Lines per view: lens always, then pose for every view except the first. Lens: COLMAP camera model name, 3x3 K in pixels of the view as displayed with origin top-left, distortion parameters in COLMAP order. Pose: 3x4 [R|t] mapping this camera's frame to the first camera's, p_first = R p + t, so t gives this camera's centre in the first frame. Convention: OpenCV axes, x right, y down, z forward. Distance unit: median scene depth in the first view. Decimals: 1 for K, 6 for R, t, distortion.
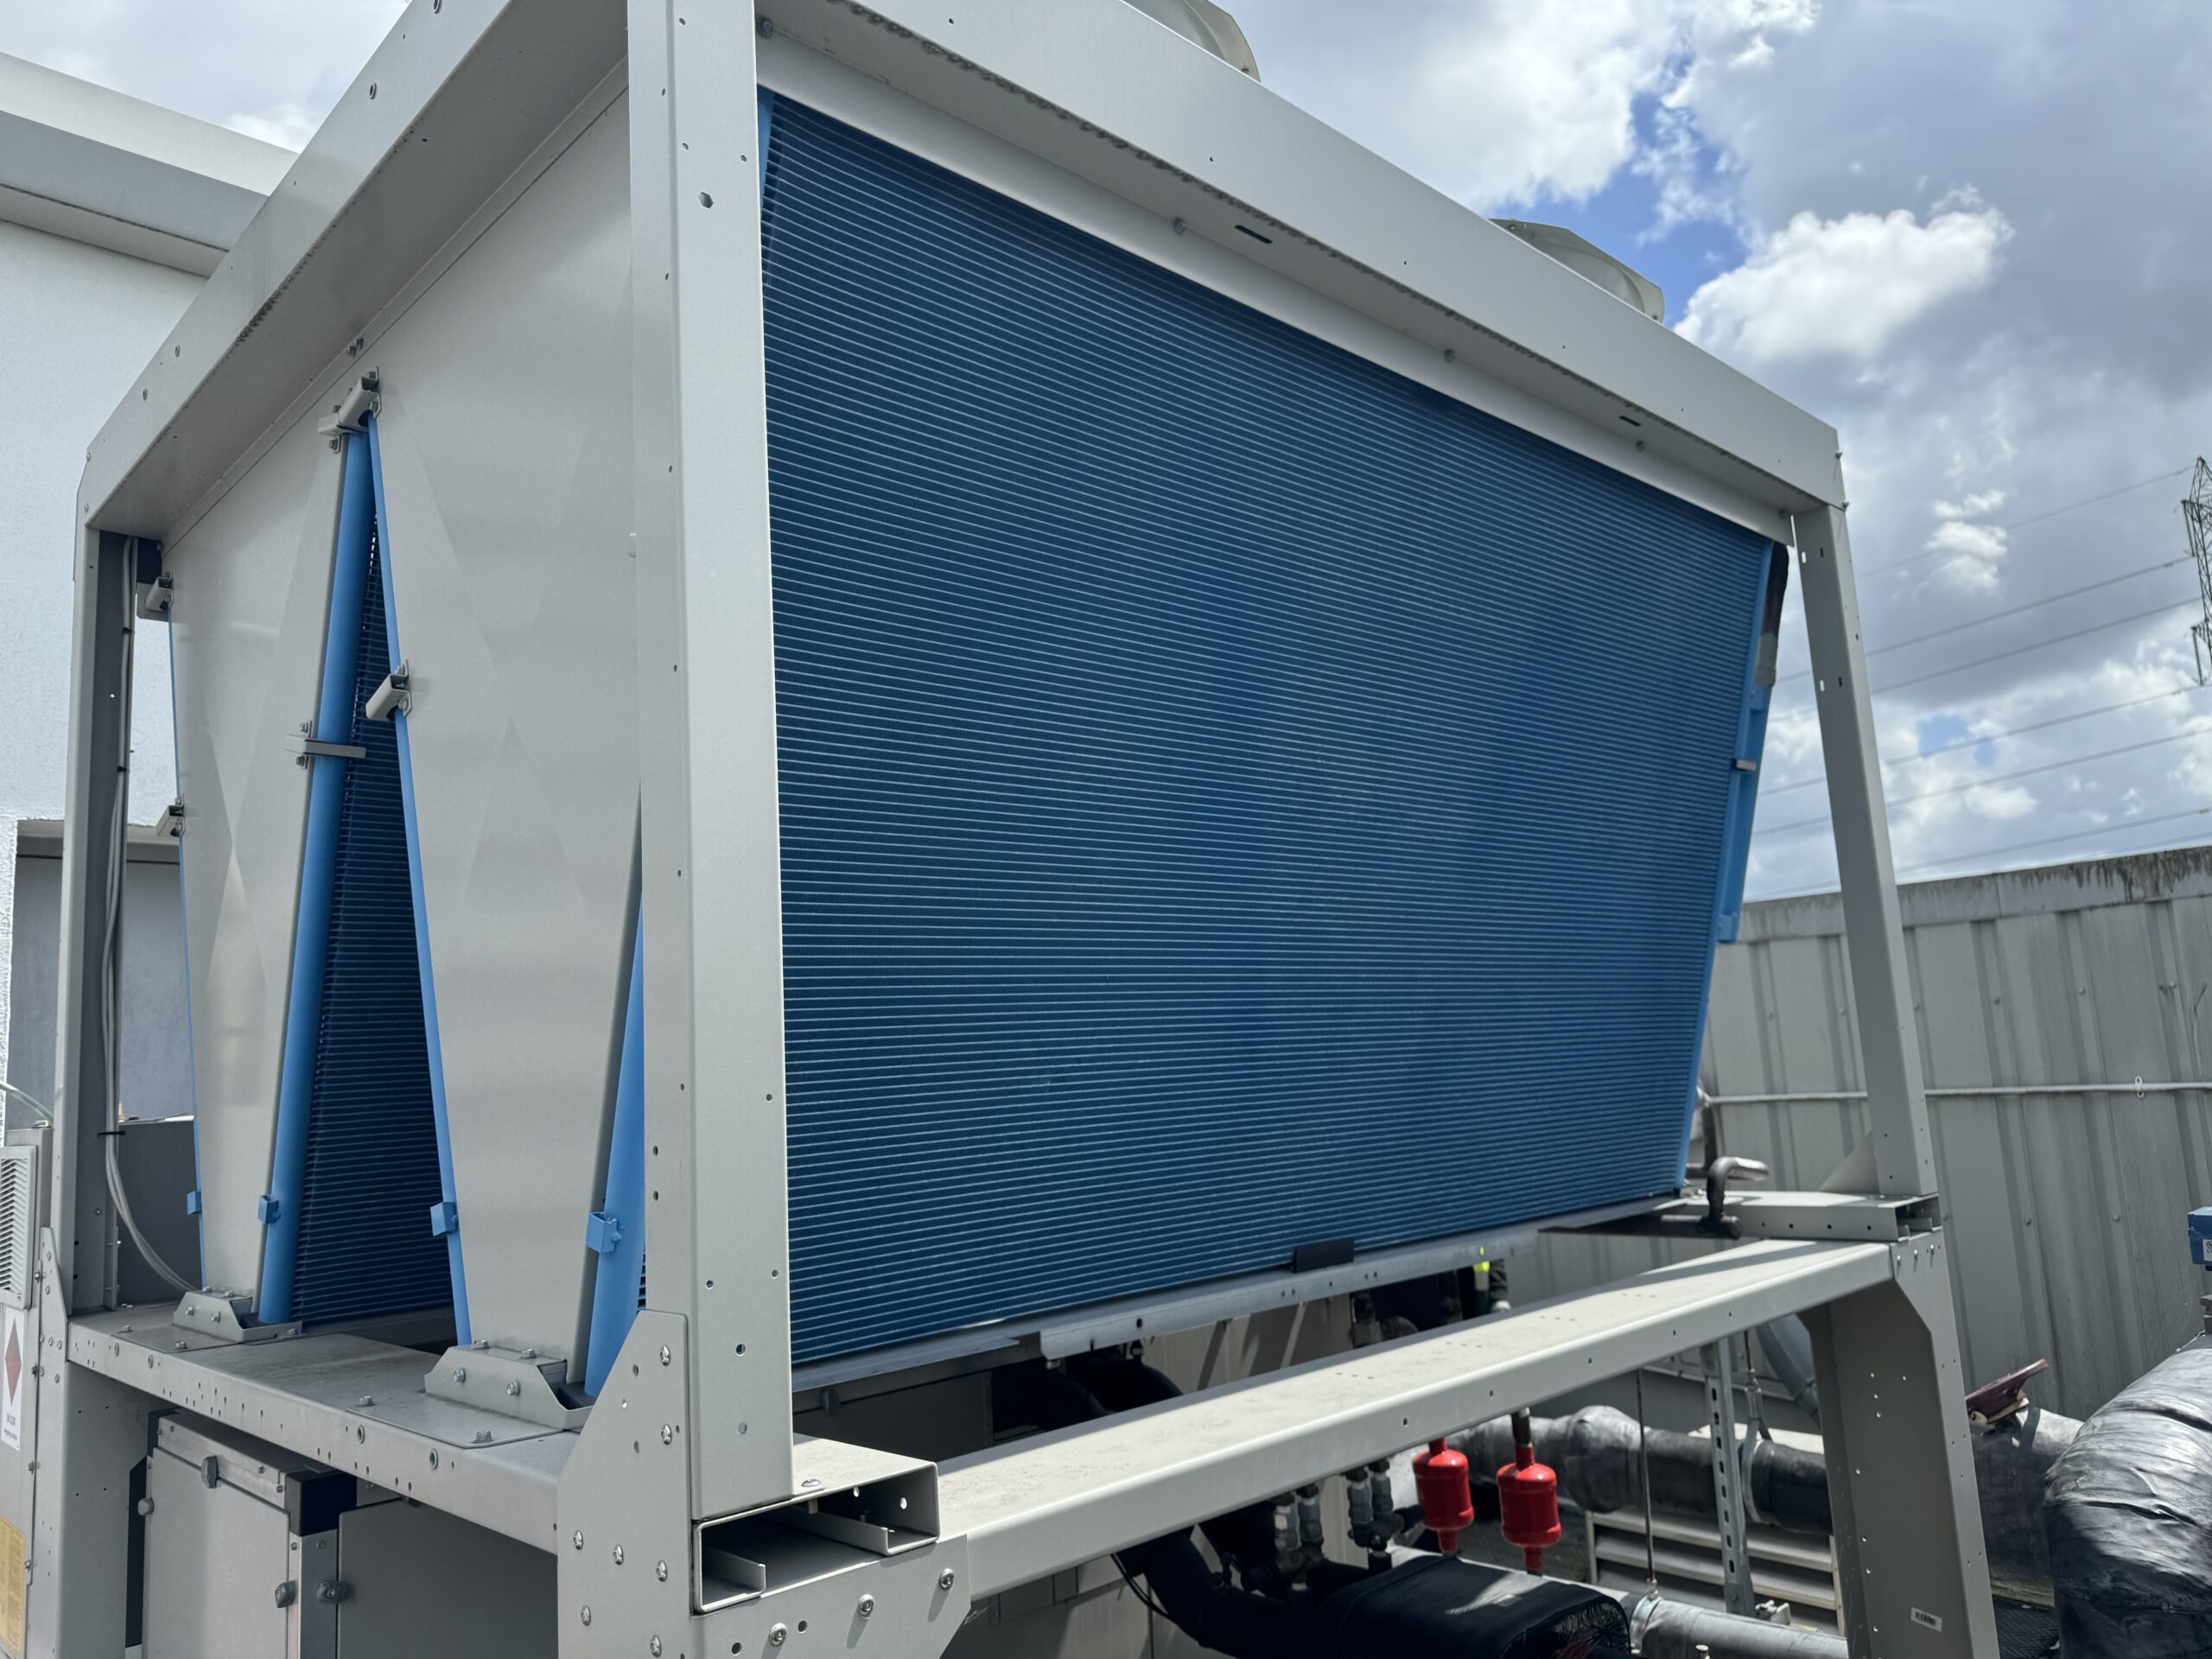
lens RADIAL K [[1569.8, 0, 1063.9], [0, 1569.8, 782.2], [0, 0, 1]] dist [0.006159, -0.016758]
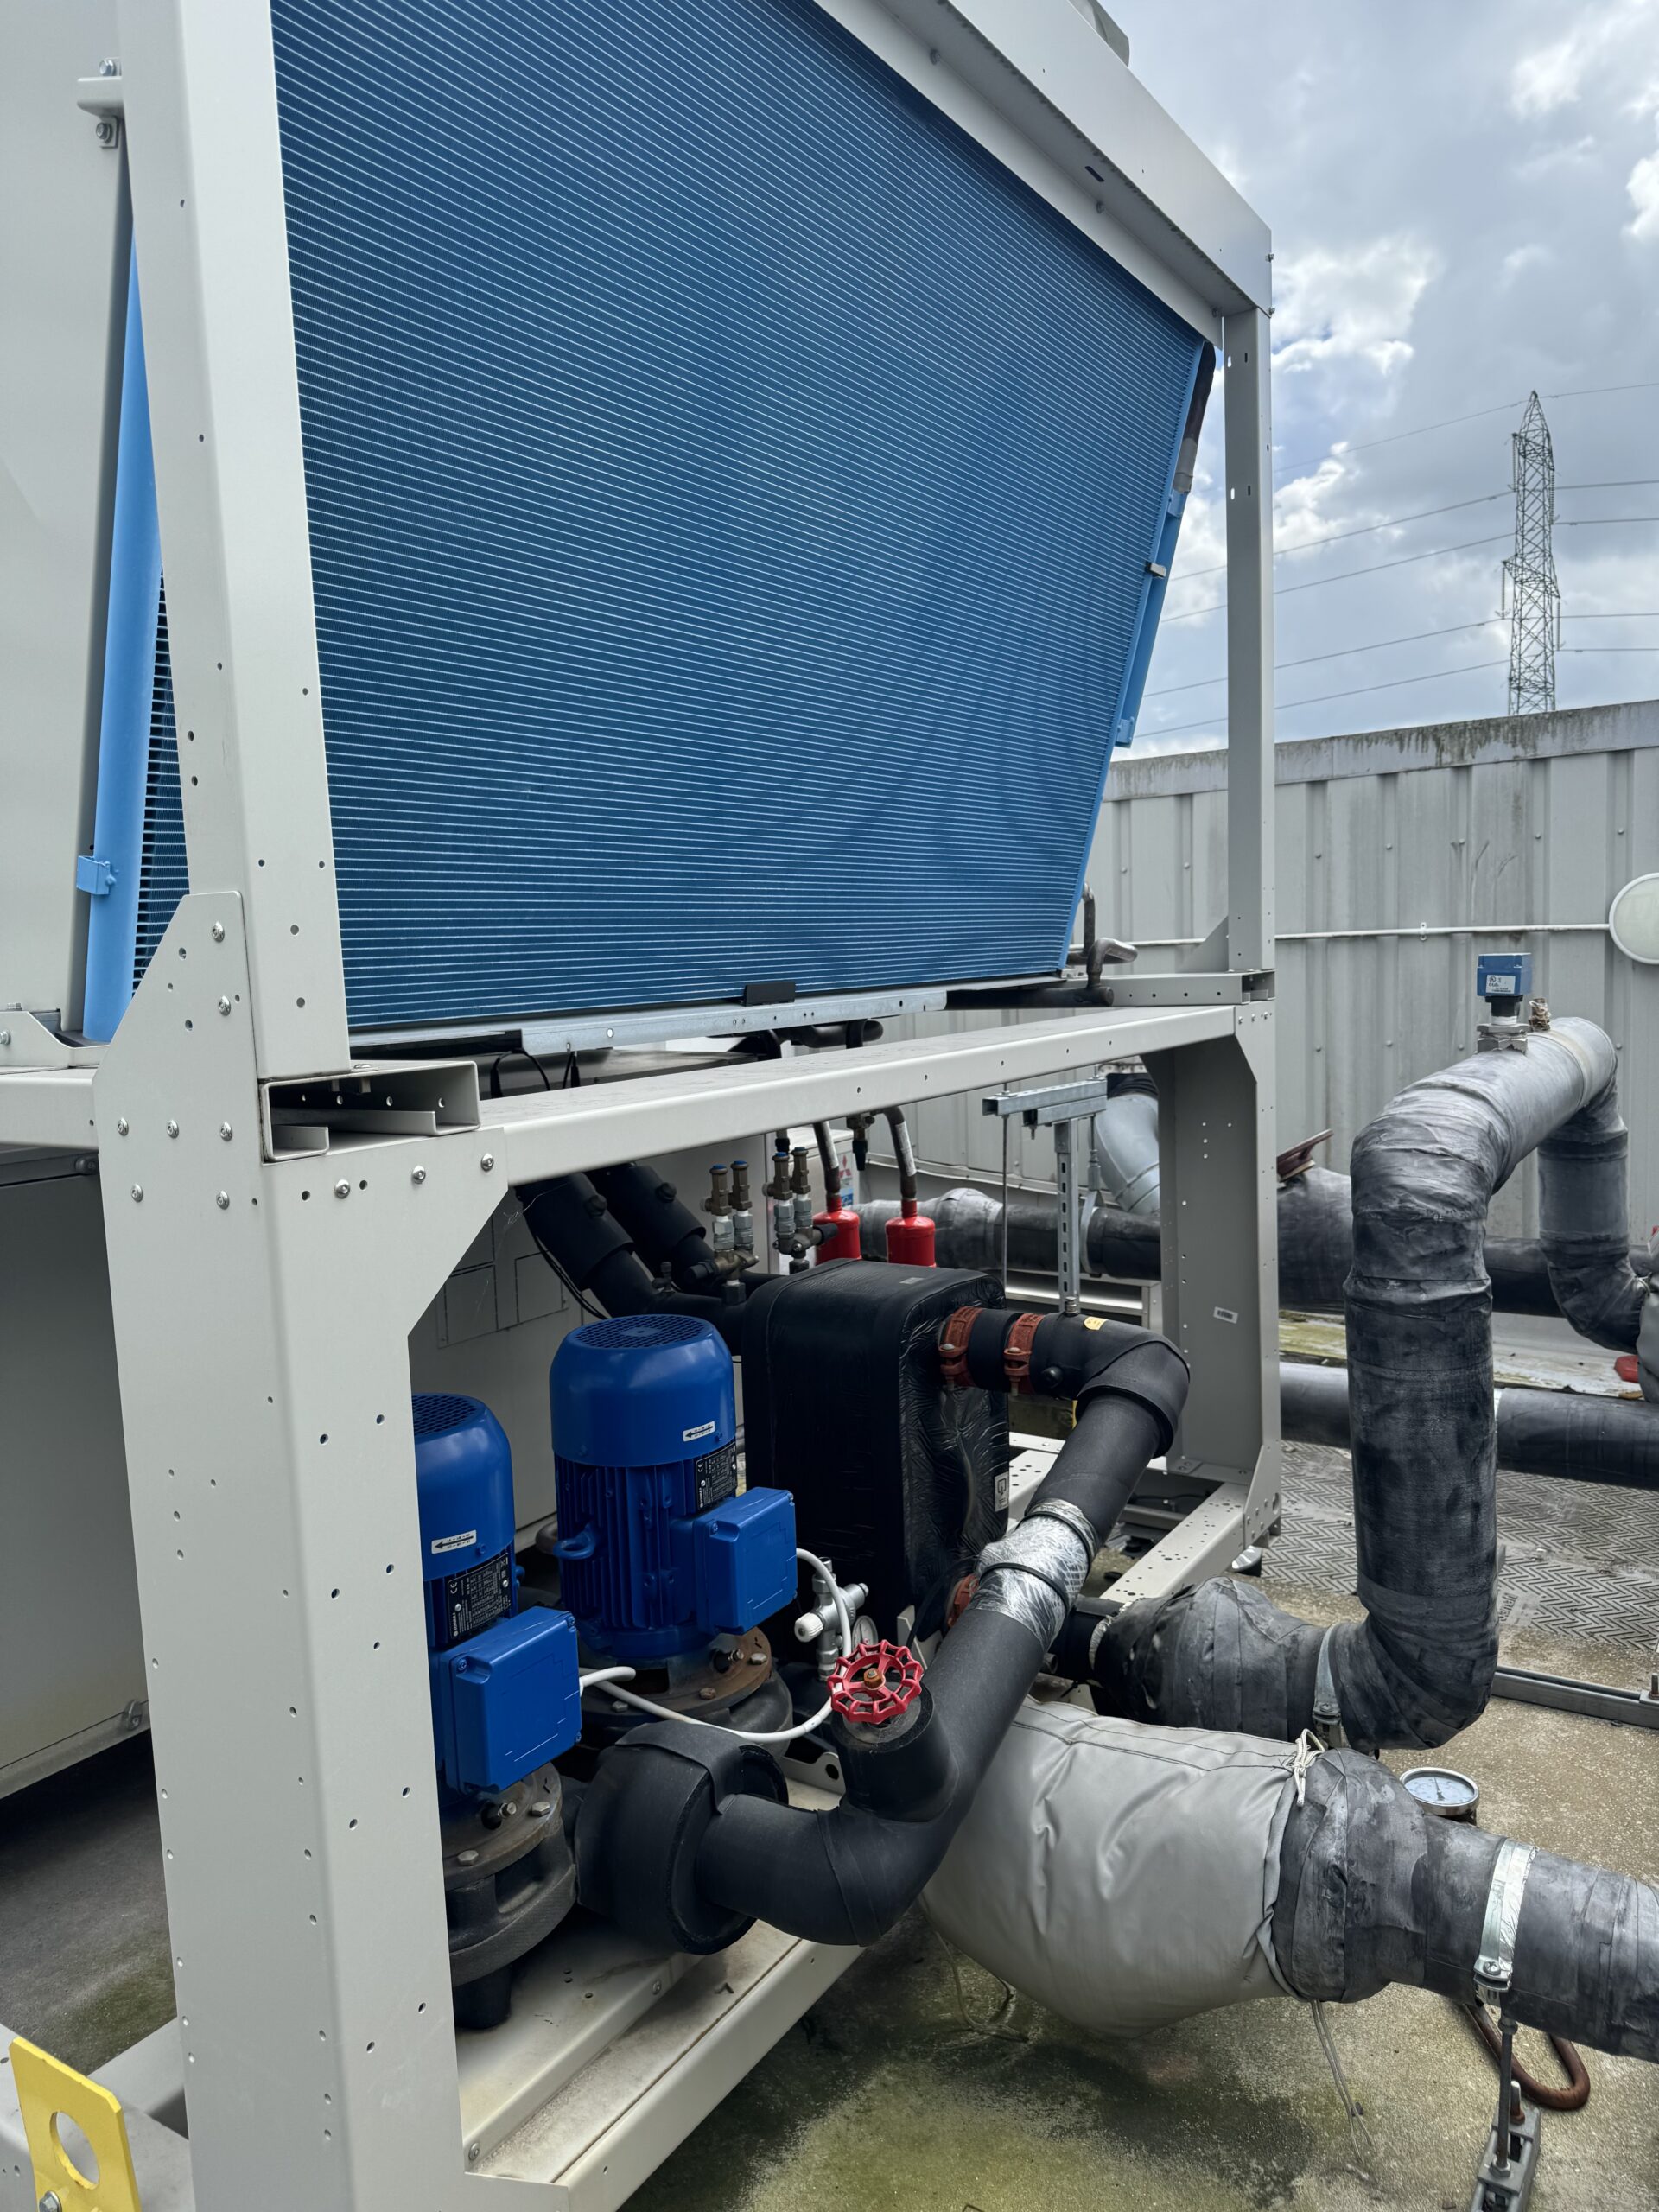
lens RADIAL K [[1579.4, 0, 821.2], [0, 1579.4, 1098.0], [0, 0, 1]] dist [0.148178, -0.318141]
pose [[0.969147, -0.014480, 0.246057, -0.053139], [-0.048186, 0.967880, 0.246751, 0.077944], [-0.241726, -0.250995, 0.937321, -0.039677]]
